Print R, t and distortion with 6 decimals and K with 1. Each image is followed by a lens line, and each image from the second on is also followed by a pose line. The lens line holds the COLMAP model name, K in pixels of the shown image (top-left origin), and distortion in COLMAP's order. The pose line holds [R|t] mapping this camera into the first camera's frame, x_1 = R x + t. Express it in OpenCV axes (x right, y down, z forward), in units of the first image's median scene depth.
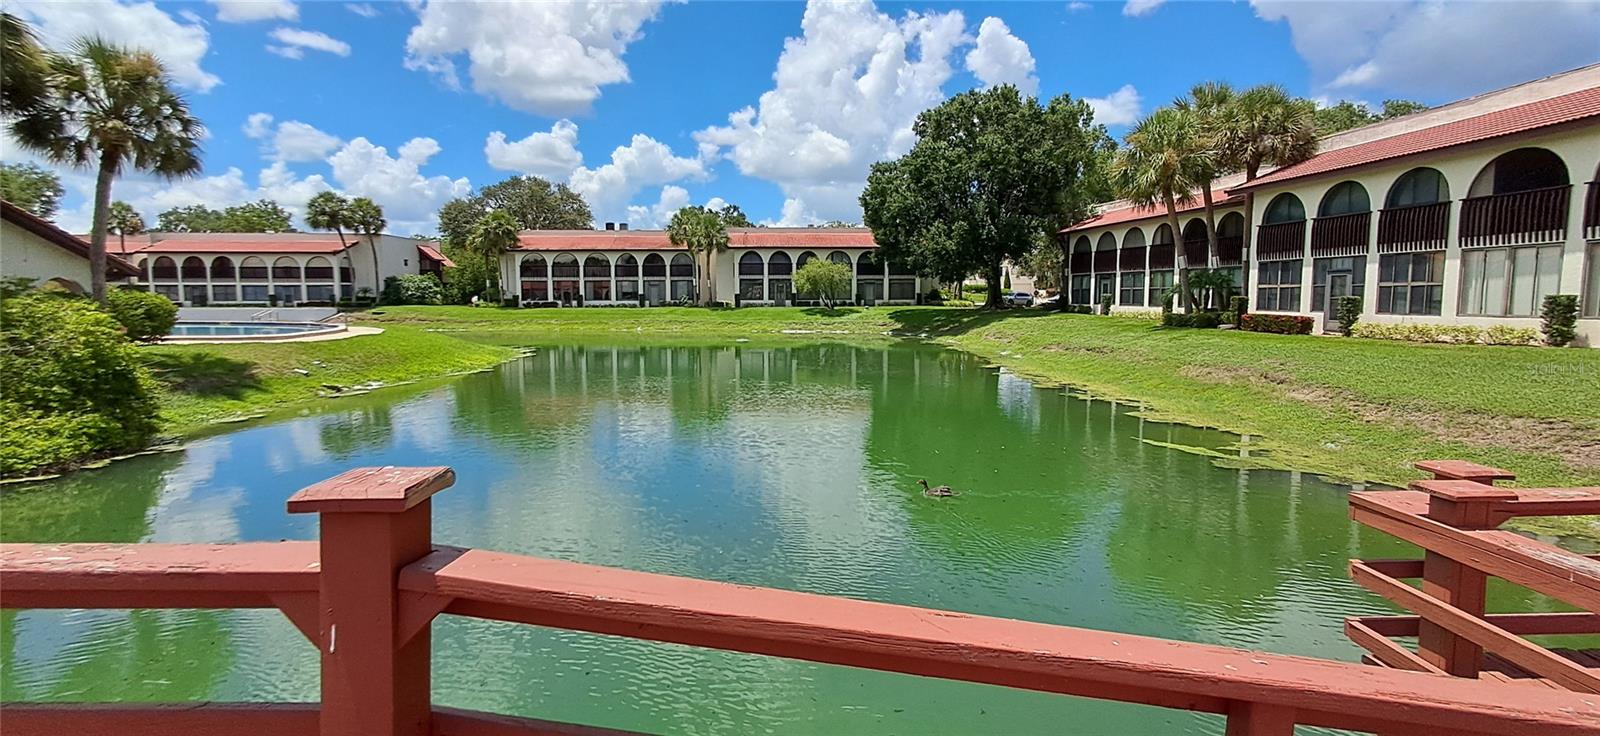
lens RADIAL K [[817.9, 0, 800.0], [0, 817.9, 368.0], [0, 0, 1]] dist [-0.000877, 0.000445]
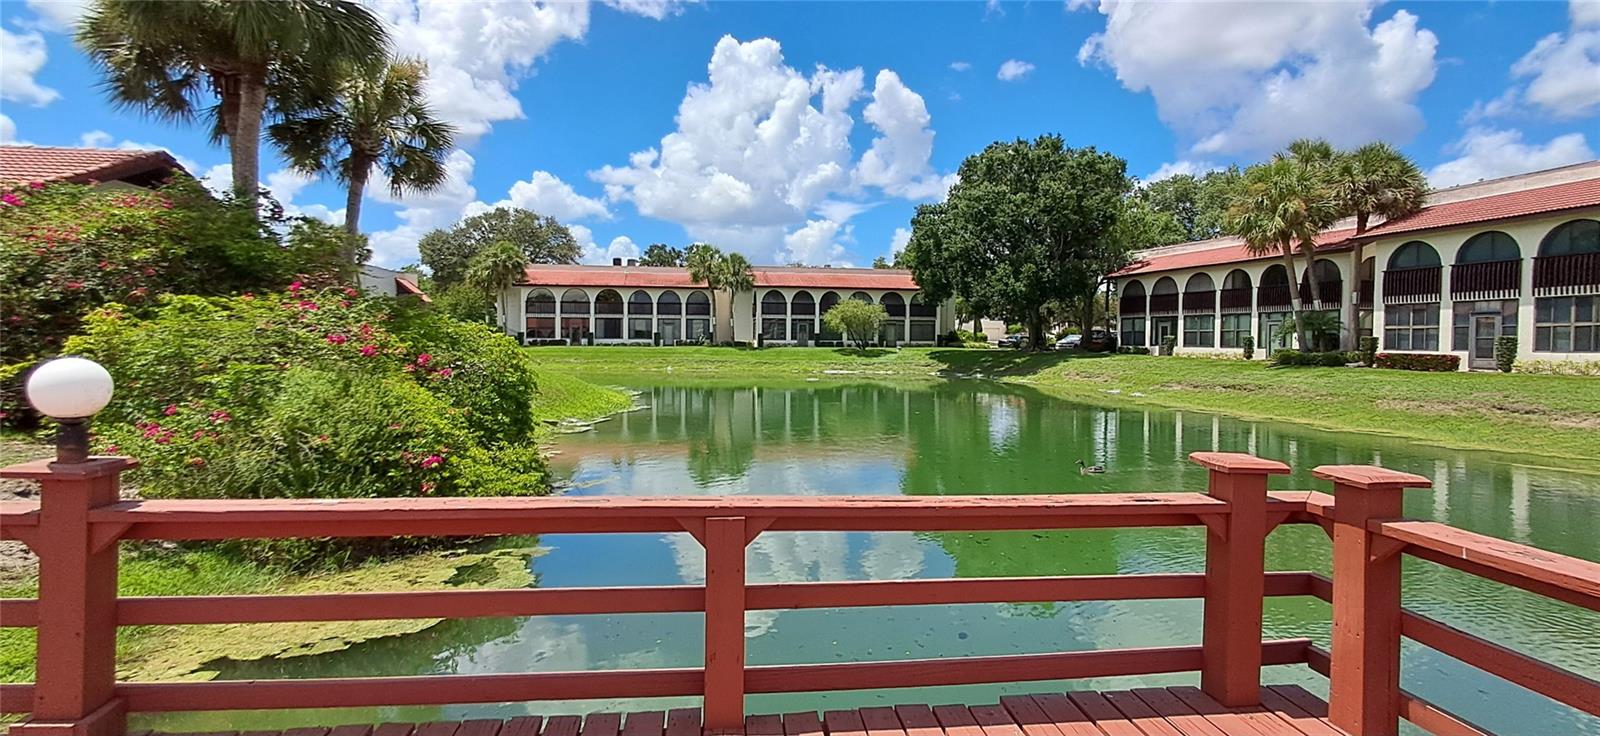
lens RADIAL K [[830.2, 0, 800.0], [0, 830.2, 368.0], [0, 0, 1]] dist [-0.002678, -0.000285]
pose [[0.990174, 0.005813, 0.139717, -0.166652], [0.002022, 0.998436, -0.055869, 0.005880], [-0.139823, 0.055602, 0.988614, 0.017172]]
